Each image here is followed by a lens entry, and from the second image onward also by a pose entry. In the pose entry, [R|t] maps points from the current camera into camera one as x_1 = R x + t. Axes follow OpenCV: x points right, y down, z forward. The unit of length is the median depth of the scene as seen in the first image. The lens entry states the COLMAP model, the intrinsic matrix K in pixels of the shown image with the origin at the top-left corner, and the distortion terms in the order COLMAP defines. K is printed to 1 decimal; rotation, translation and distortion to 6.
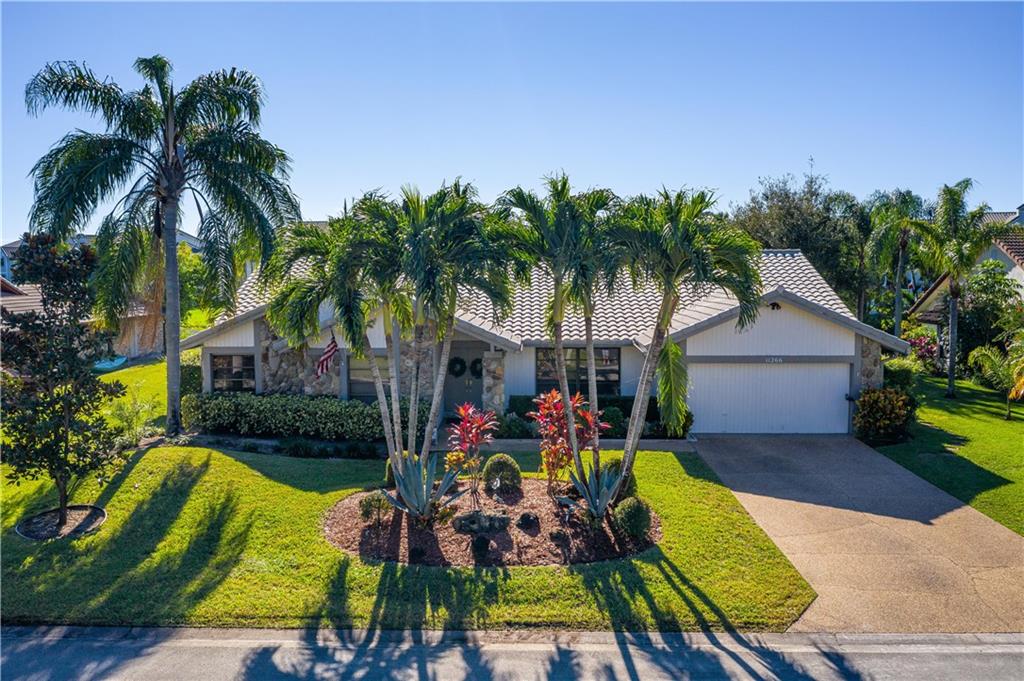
lens RADIAL K [[838.4, 0, 513.6], [0, 838.4, 340.5], [0, 0, 1]] dist [-0.015633, -0.004145]
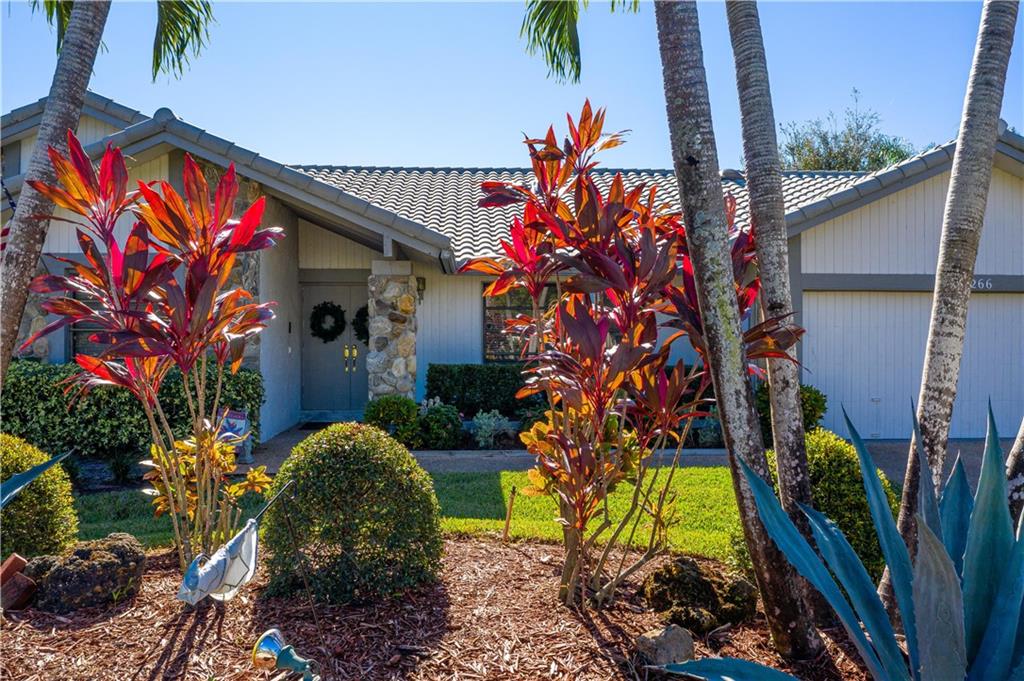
lens RADIAL K [[838.4, 0, 510.0], [0, 838.4, 341.7], [0, 0, 1]] dist [-0.015633, -0.004145]
pose [[0.997559, 0.002482, 0.069785, 0.008435], [0.002710, 0.997239, -0.074206, 0.091390], [-0.069776, 0.074214, 0.994798, 0.543338]]
